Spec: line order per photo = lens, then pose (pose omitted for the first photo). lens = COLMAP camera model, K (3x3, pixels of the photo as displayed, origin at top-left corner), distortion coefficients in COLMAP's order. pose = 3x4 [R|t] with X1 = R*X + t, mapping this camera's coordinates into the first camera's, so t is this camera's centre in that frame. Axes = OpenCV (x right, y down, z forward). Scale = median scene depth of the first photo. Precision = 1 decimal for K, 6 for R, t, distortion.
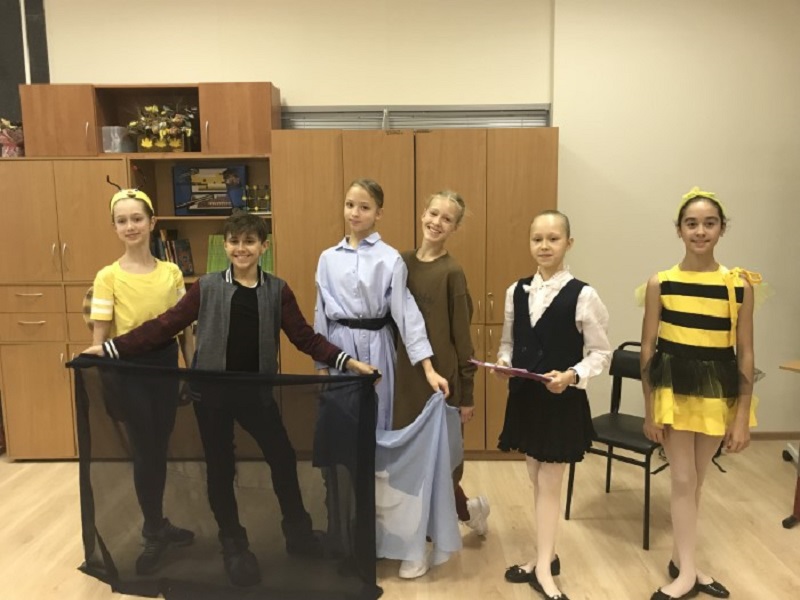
lens RADIAL K [[663.4, 0, 400.0], [0, 663.4, 300.0], [0, 0, 1]] dist [0.016382, 0.004589]
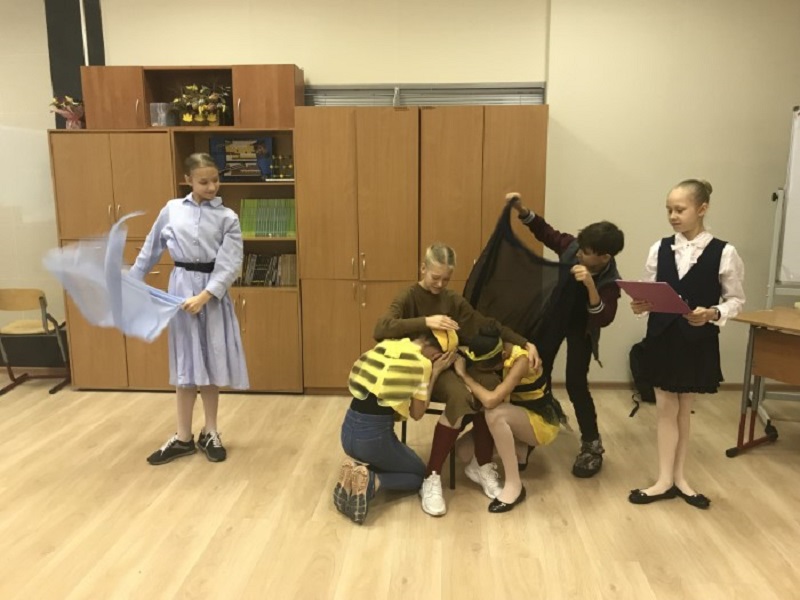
lens RADIAL K [[663.4, 0, 400.0], [0, 663.4, 300.0], [0, 0, 1]] dist [0.016382, 0.004589]
pose [[0.998330, 0.018241, -0.054822, 0.054595], [-0.015866, 0.998930, 0.043436, 0.023270], [0.055556, -0.042493, 0.997551, -0.139857]]
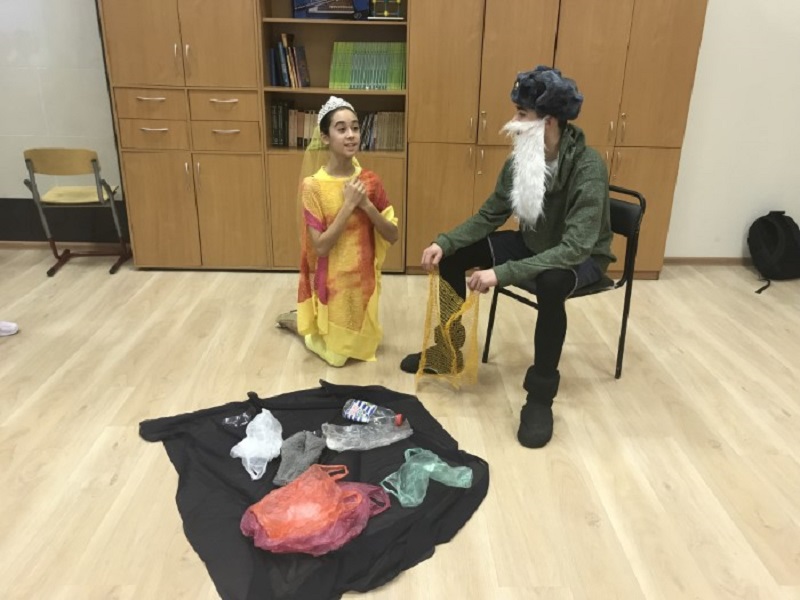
lens RADIAL K [[663.4, 0, 400.0], [0, 663.4, 300.0], [0, 0, 1]] dist [0.016382, 0.004589]
pose [[0.998509, 0.020106, 0.050759, -0.239076], [-0.031215, 0.973010, 0.228644, 0.043079], [-0.044792, -0.229887, 0.972186, -0.019472]]
